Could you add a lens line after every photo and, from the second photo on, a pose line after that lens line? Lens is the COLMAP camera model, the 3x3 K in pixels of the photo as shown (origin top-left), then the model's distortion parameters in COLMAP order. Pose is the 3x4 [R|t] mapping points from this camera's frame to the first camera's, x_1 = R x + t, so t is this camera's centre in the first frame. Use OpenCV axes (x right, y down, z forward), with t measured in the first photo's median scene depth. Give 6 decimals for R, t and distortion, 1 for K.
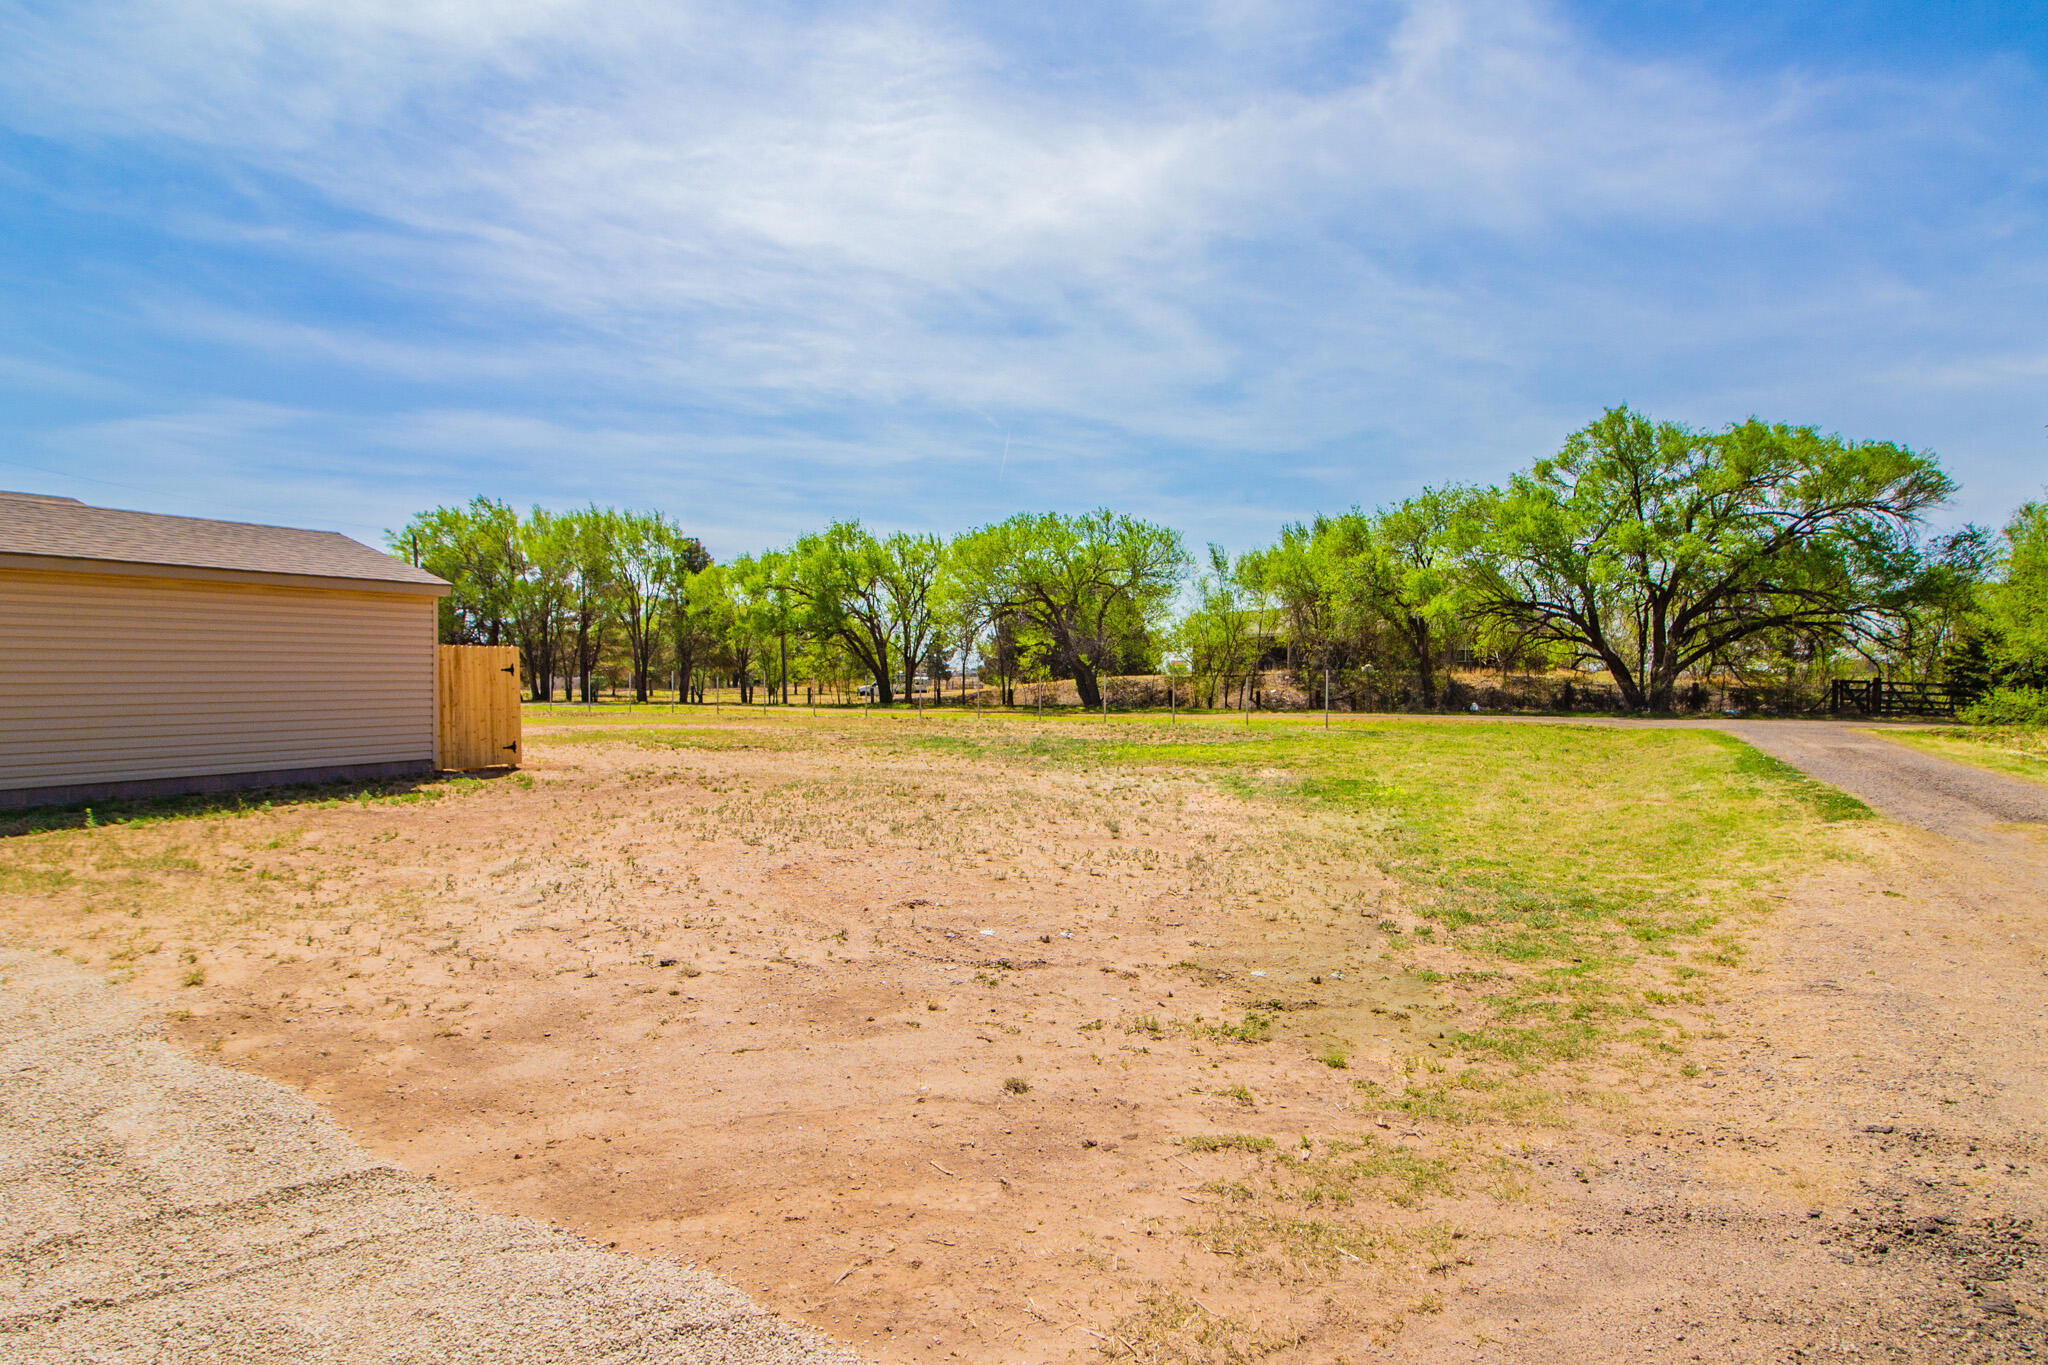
lens RADIAL K [[1152.3, 0, 1024.0], [0, 1152.3, 682.5], [0, 0, 1]] dist [0.002475, 0.000176]
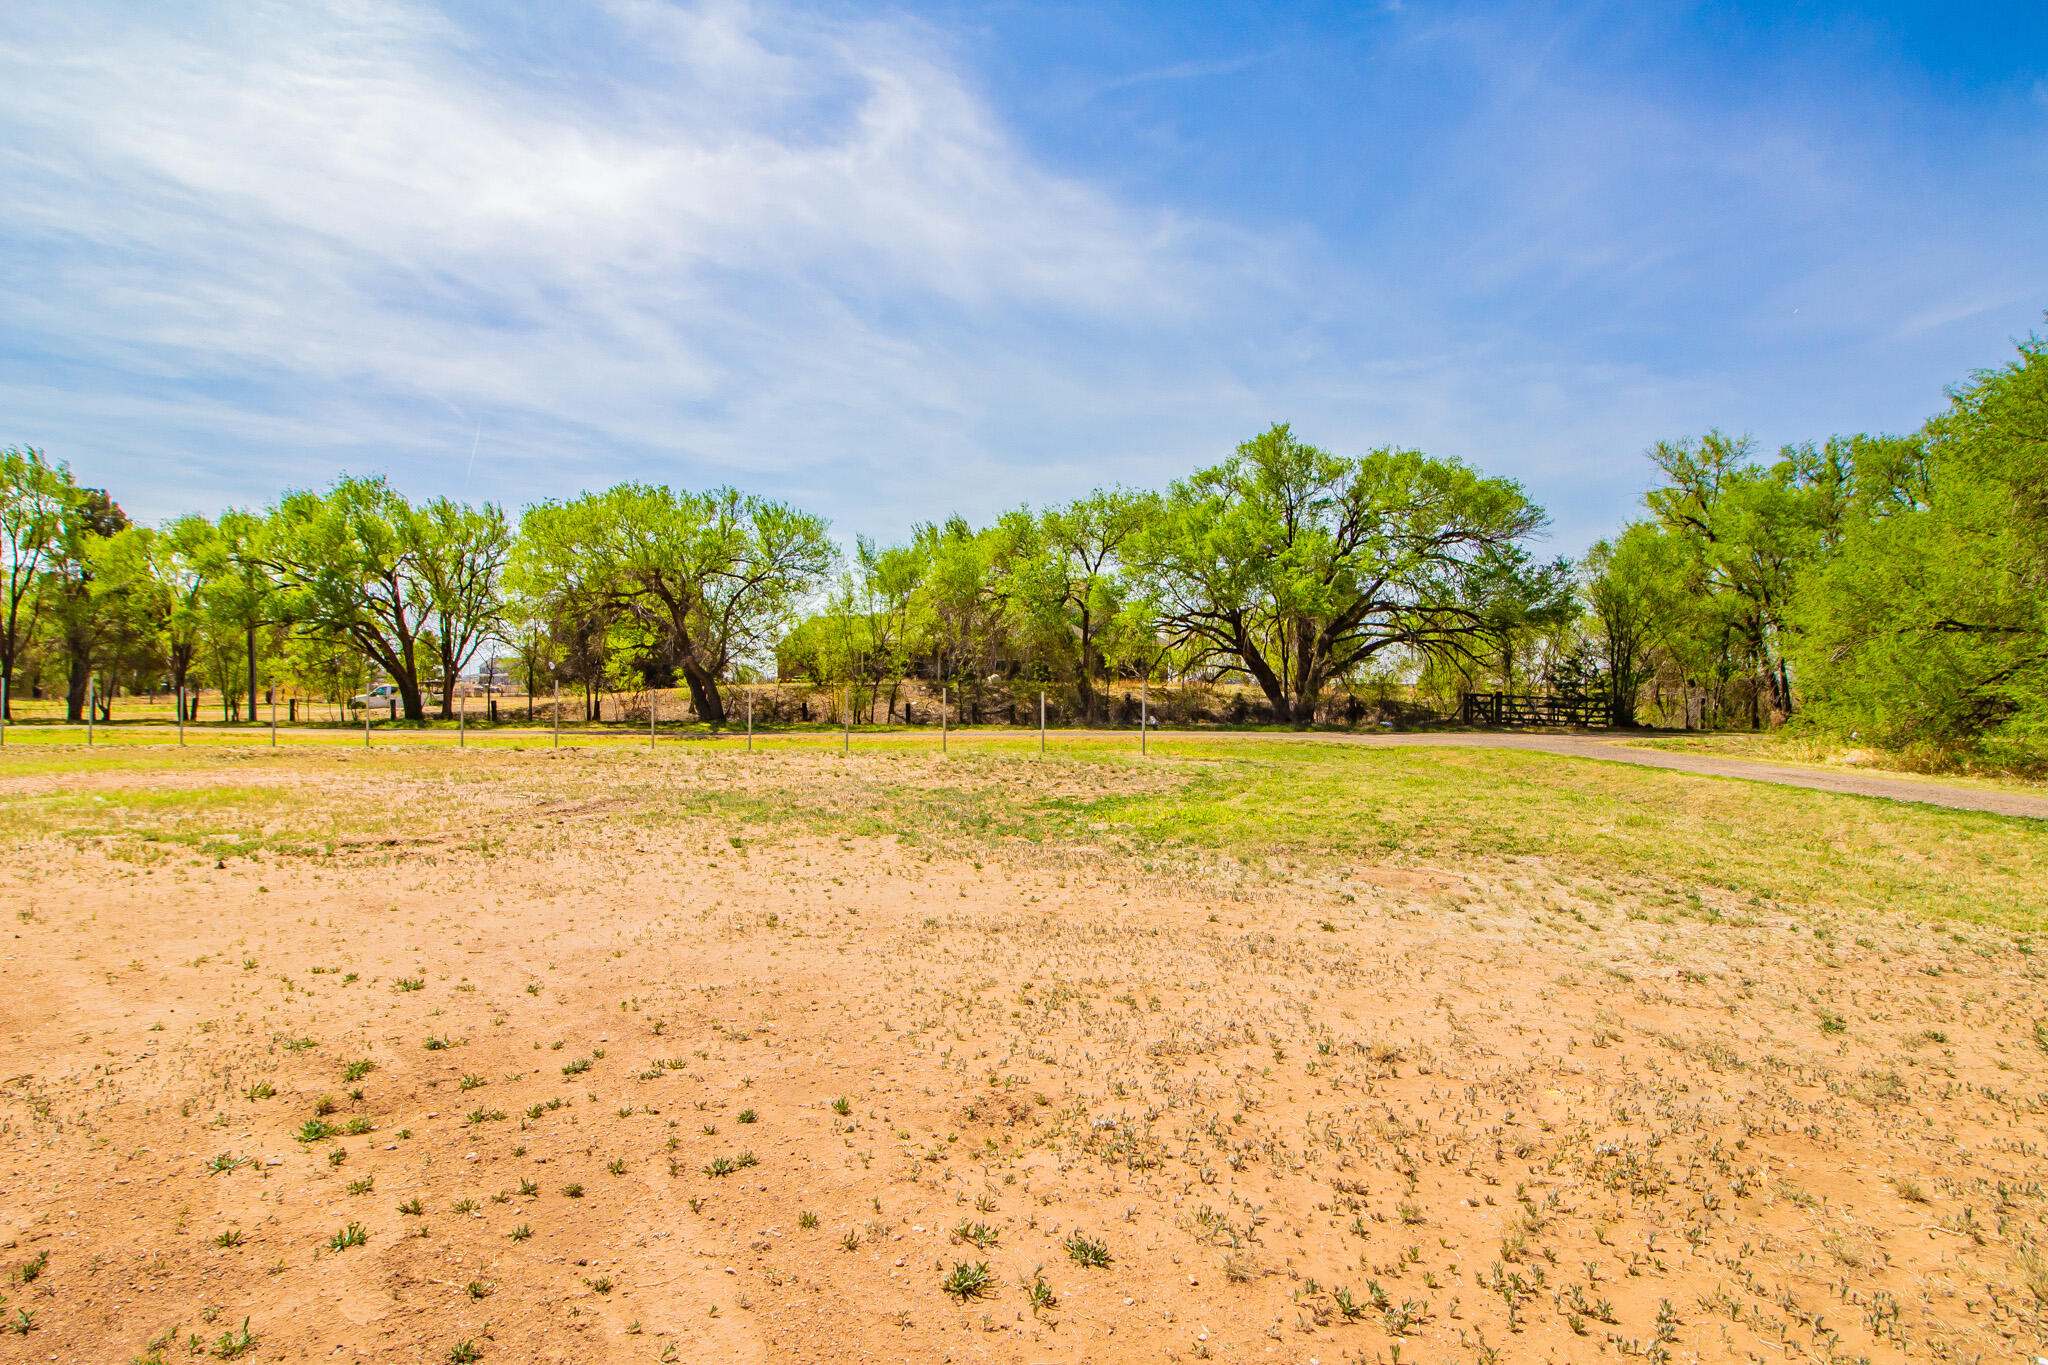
lens RADIAL K [[1077.9, 0, 1024.0], [0, 1077.9, 682.5], [0, 0, 1]] dist [-0.011319, -0.000143]
pose [[0.894904, 0.005907, 0.446221, -0.065386], [-0.003198, 0.999972, -0.006824, -0.002262], [-0.446248, 0.004680, 0.894897, 0.146356]]
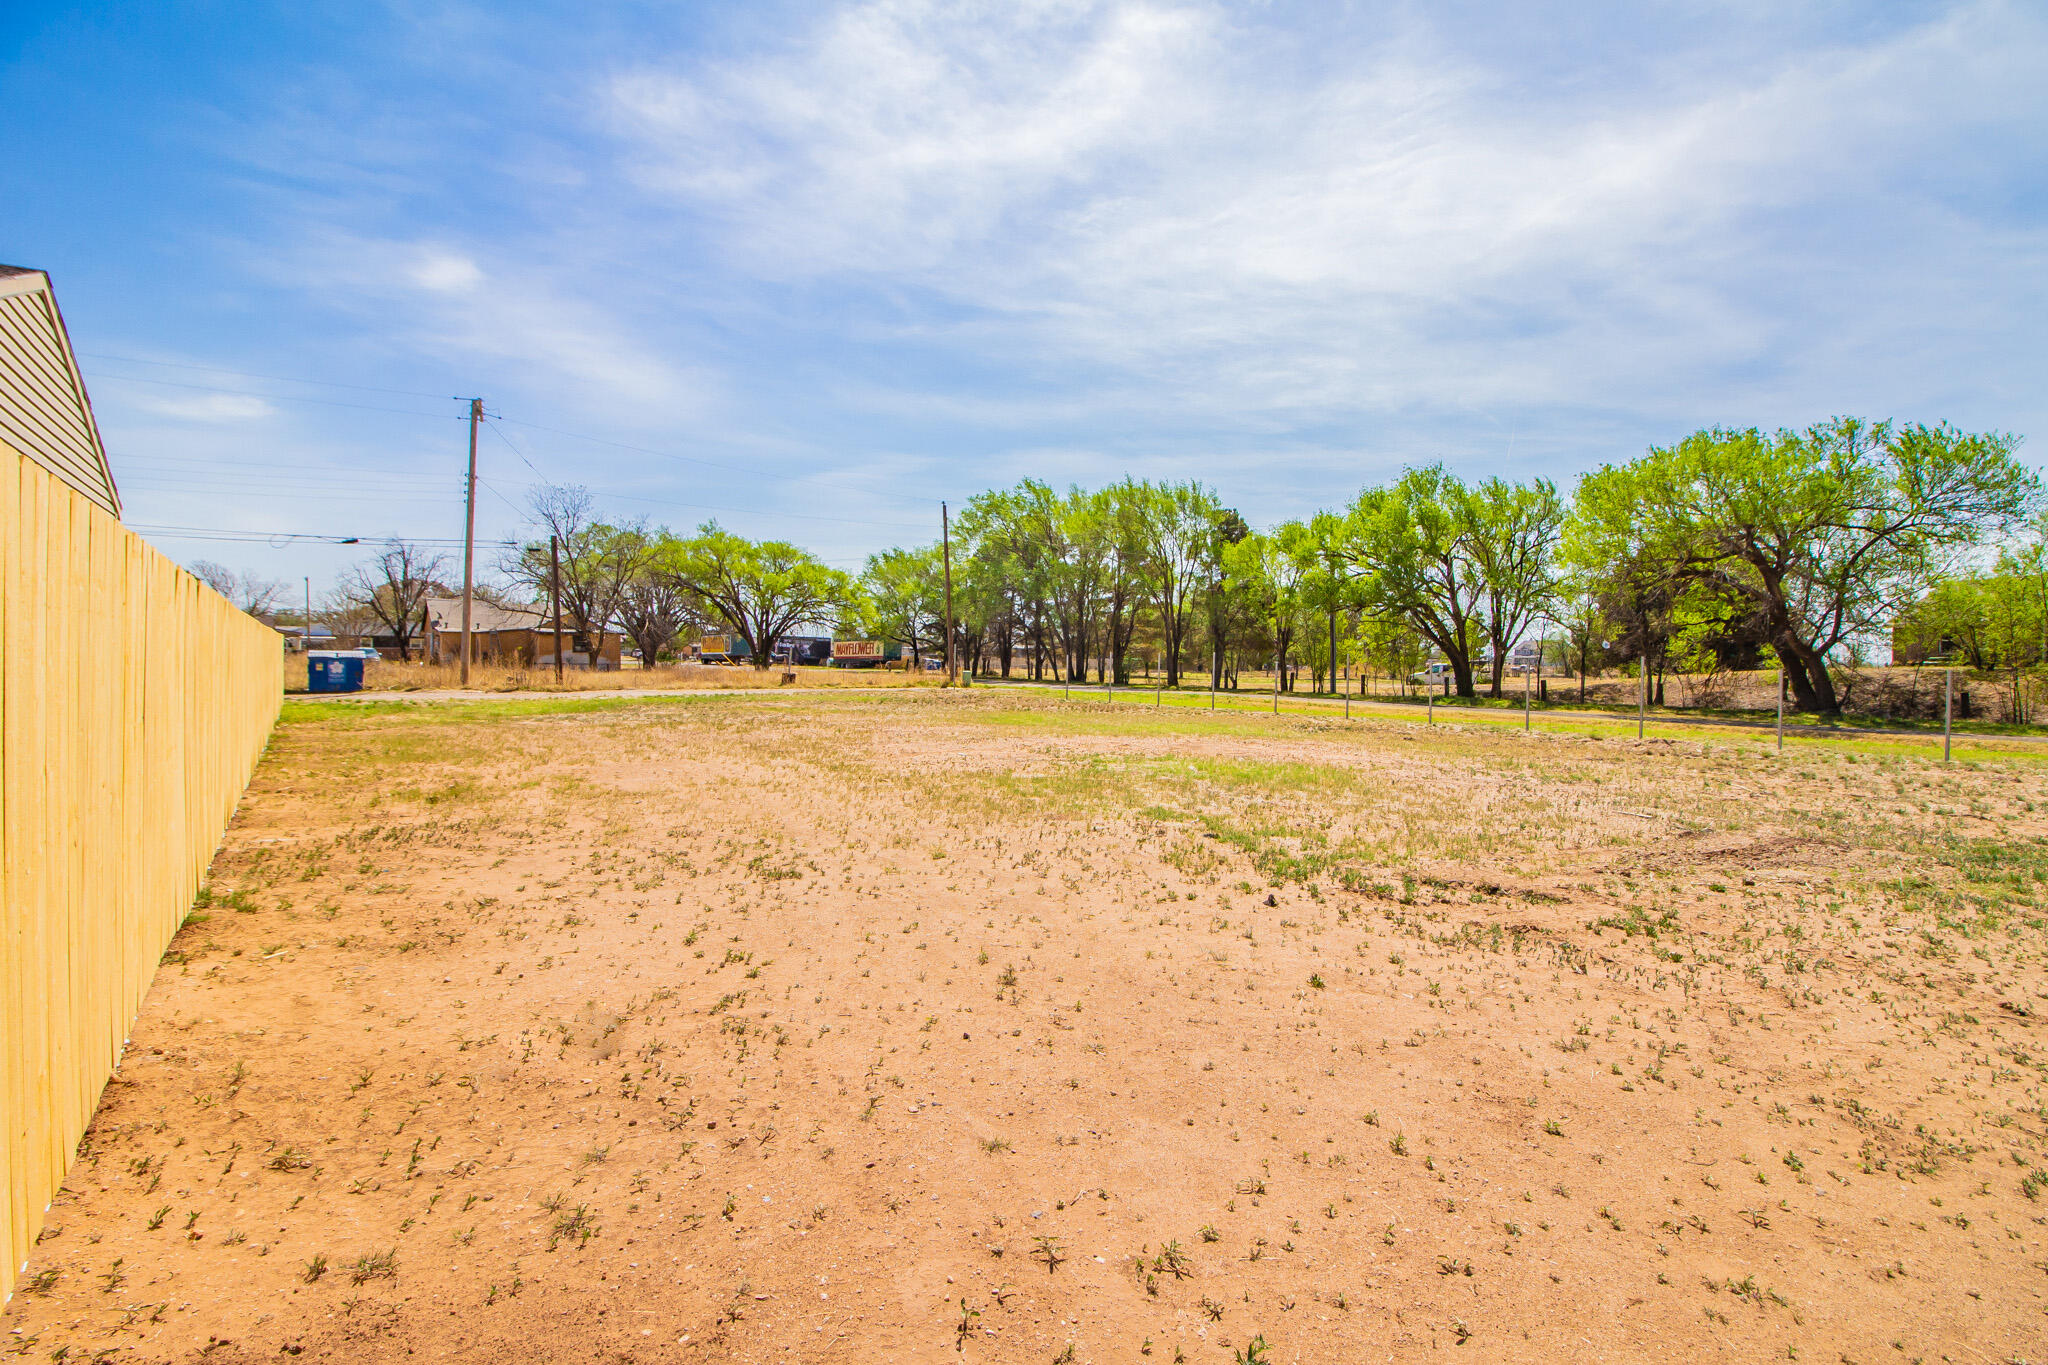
lens RADIAL K [[989.6, 0, 988.7], [0, 989.6, 680.8], [0, 0, 1]] dist [-0.055071, 0.001159]
pose [[0.877203, 0.023725, -0.479533, -0.074208], [-0.015721, 0.999662, 0.020702, -0.001126], [0.479862, -0.010621, 0.877279, 0.209710]]
